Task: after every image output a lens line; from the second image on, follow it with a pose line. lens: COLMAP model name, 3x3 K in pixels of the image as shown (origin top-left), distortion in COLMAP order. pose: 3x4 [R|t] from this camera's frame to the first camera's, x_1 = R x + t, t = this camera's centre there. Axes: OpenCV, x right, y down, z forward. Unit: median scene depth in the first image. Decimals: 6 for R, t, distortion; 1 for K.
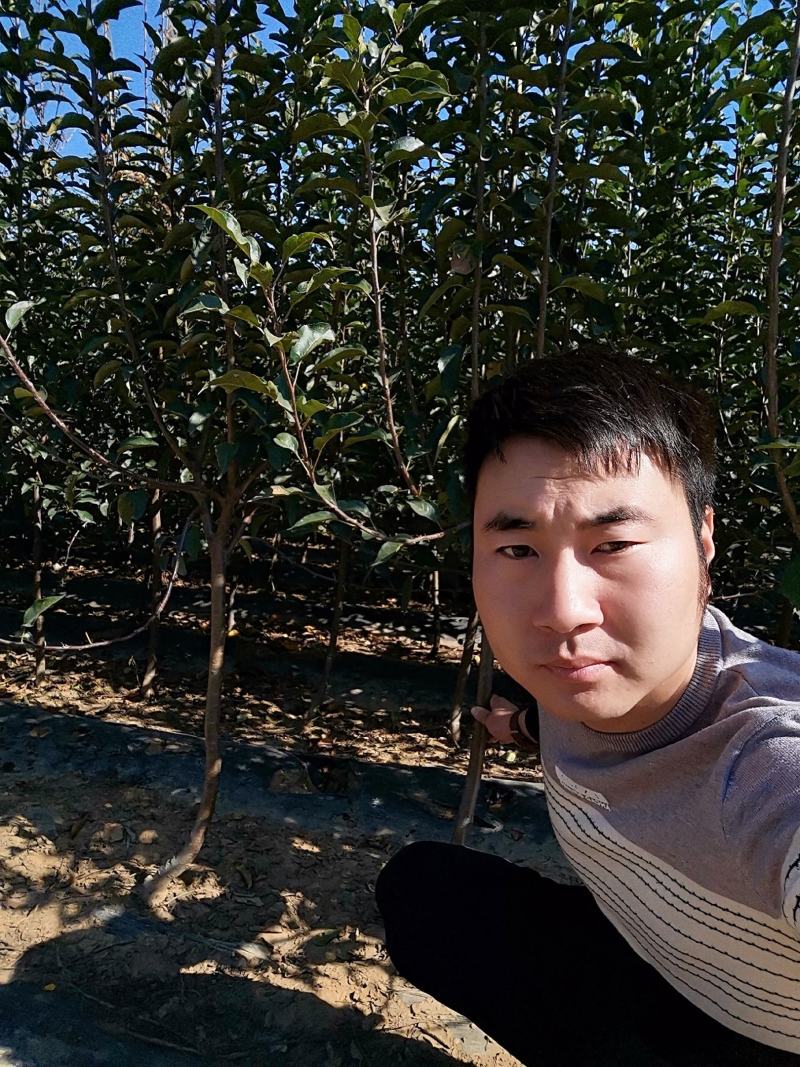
lens RADIAL K [[708.0, 0, 398.8], [0, 708.0, 535.9], [0, 0, 1]] dist [-0.003668, -0.003994]
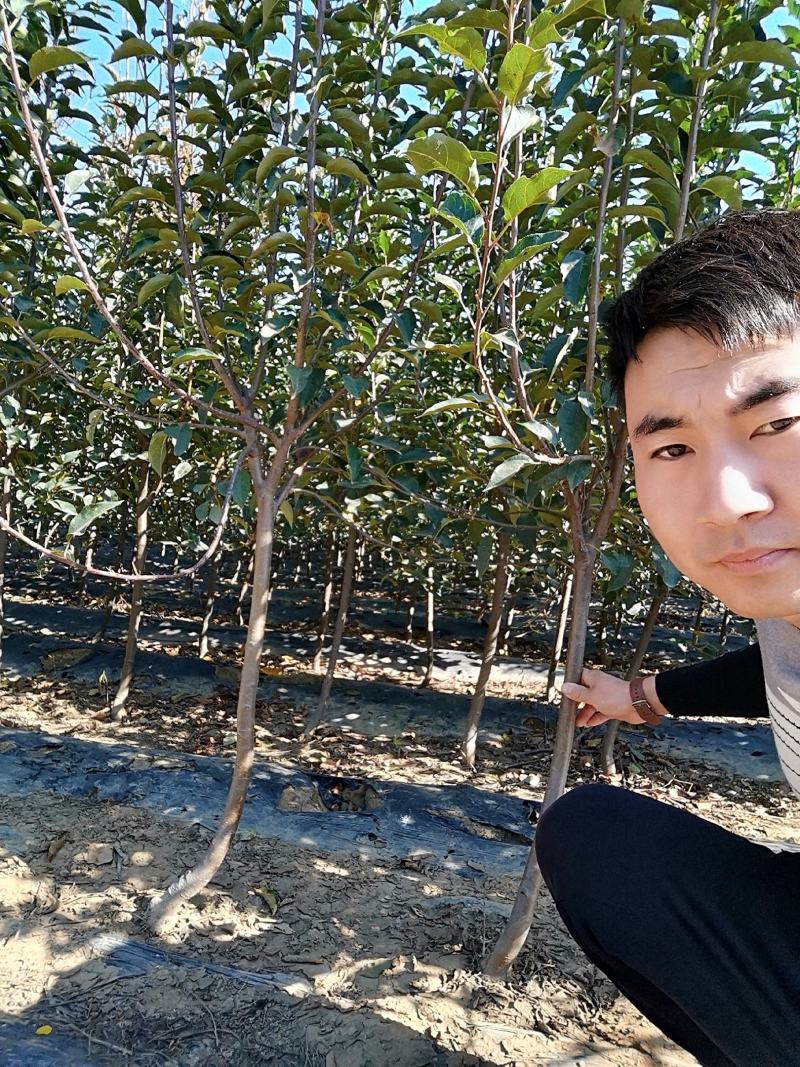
lens RADIAL K [[708.0, 0, 401.0], [0, 708.0, 531.9], [0, 0, 1]] dist [-0.003668, -0.003994]
pose [[0.996061, 0.033149, 0.082244, -0.113669], [-0.025120, 0.994987, -0.096800, 0.097928], [-0.085040, 0.094353, 0.991900, 0.089066]]
